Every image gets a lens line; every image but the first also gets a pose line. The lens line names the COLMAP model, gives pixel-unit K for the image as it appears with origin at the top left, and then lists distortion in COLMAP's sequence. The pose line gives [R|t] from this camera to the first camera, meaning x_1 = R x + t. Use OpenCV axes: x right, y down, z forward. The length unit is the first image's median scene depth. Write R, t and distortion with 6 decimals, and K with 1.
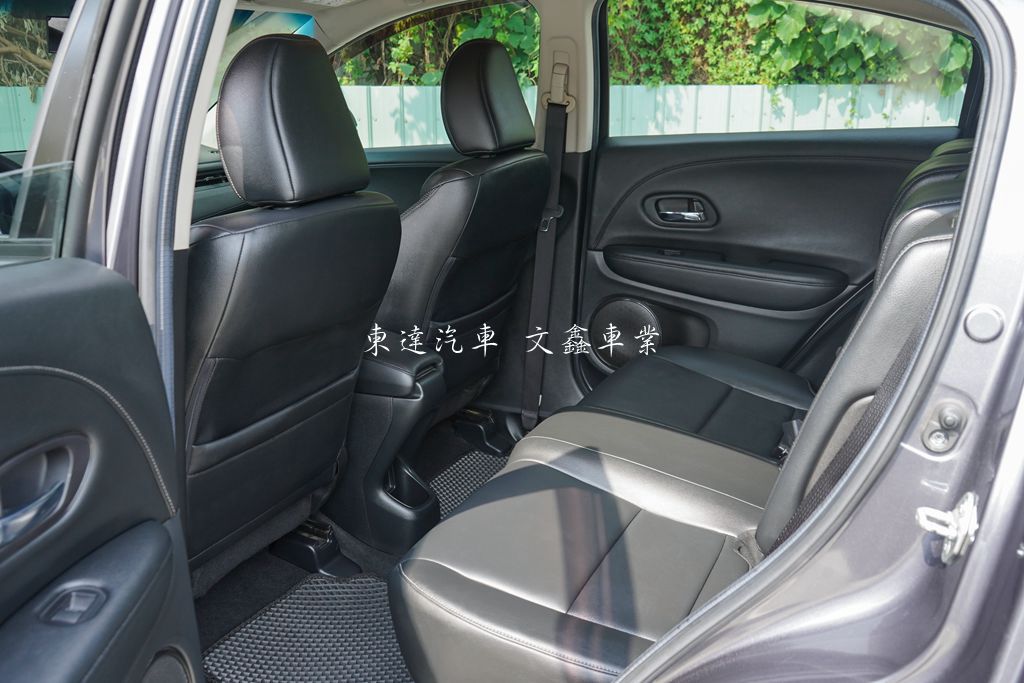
lens RADIAL K [[984.6, 0, 512.0], [0, 984.6, 341.5], [0, 0, 1]] dist [-0.008426, 0.006917]
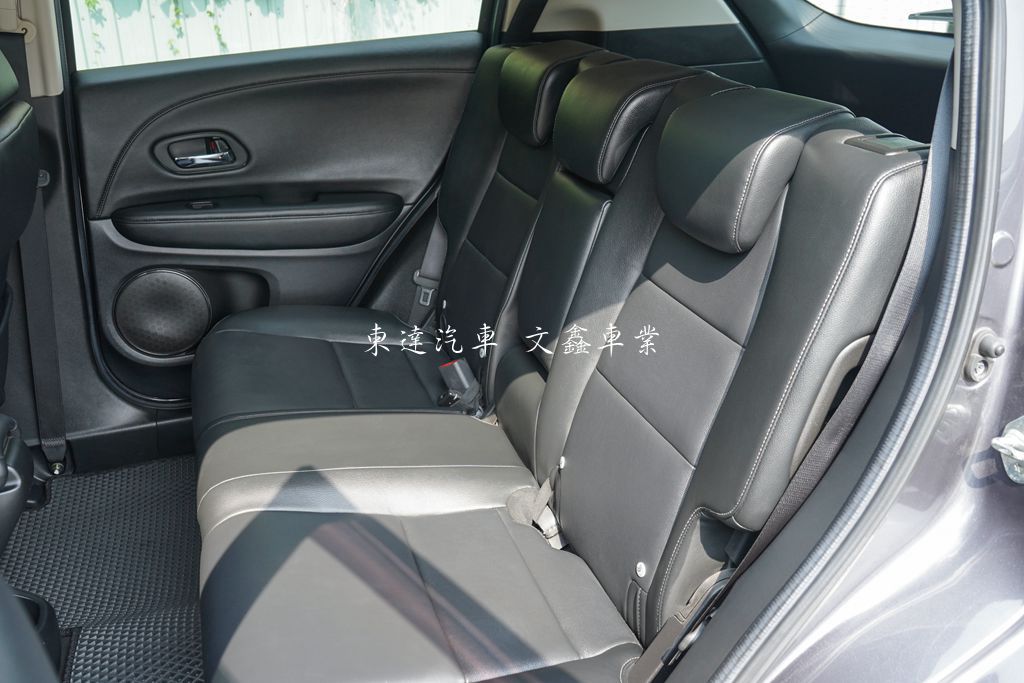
lens RADIAL K [[933.4, 0, 530.2], [0, 933.4, 345.2], [0, 0, 1]] dist [0.000283, -0.000165]
pose [[0.716634, -0.280343, 0.638626, -0.180168], [0.199460, 0.959795, 0.197506, -0.076024], [-0.668320, -0.014160, 0.743739, 0.212674]]
